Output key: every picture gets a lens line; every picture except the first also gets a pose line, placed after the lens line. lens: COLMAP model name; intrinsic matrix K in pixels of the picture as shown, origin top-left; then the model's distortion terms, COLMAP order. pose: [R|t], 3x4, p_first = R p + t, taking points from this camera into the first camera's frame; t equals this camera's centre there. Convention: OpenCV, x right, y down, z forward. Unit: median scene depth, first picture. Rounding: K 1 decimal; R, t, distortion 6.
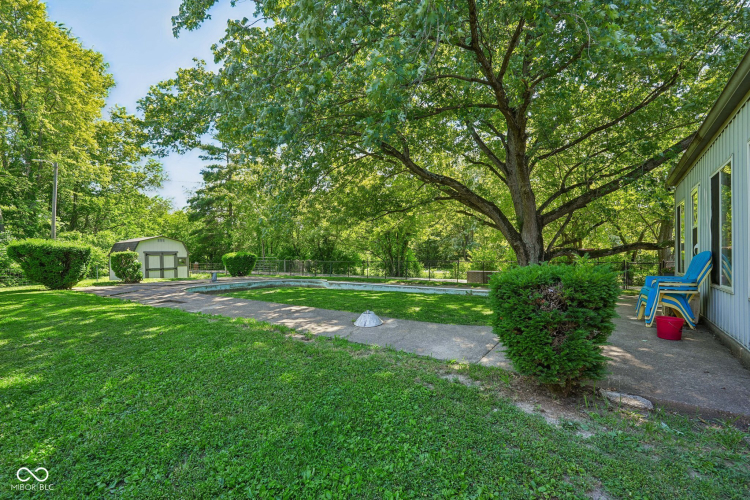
lens RADIAL K [[346.1, 0, 375.0], [0, 346.1, 250.0], [0, 0, 1]] dist [0.000756, -0.000050]
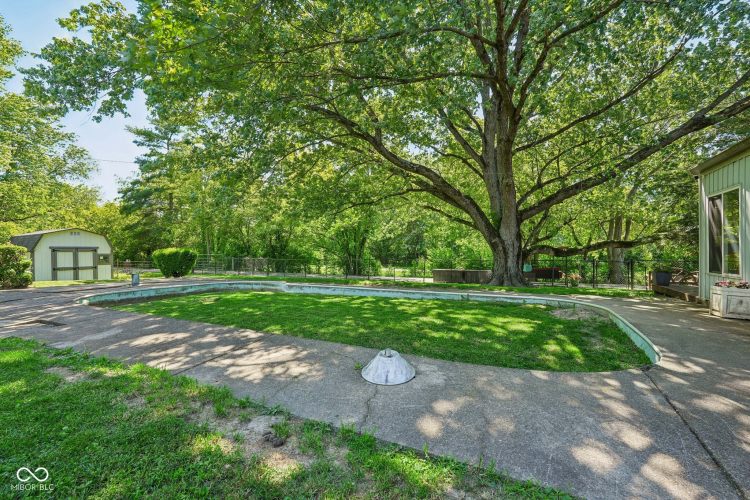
lens RADIAL K [[334.8, 0, 375.0], [0, 334.8, 250.0], [0, 0, 1]] dist [-0.002388, 0.000106]
pose [[0.989374, 0.005491, 0.145290, -0.025637], [-0.006281, 0.999968, 0.004976, 0.003024], [-0.145258, -0.005836, 0.989377, 0.103195]]
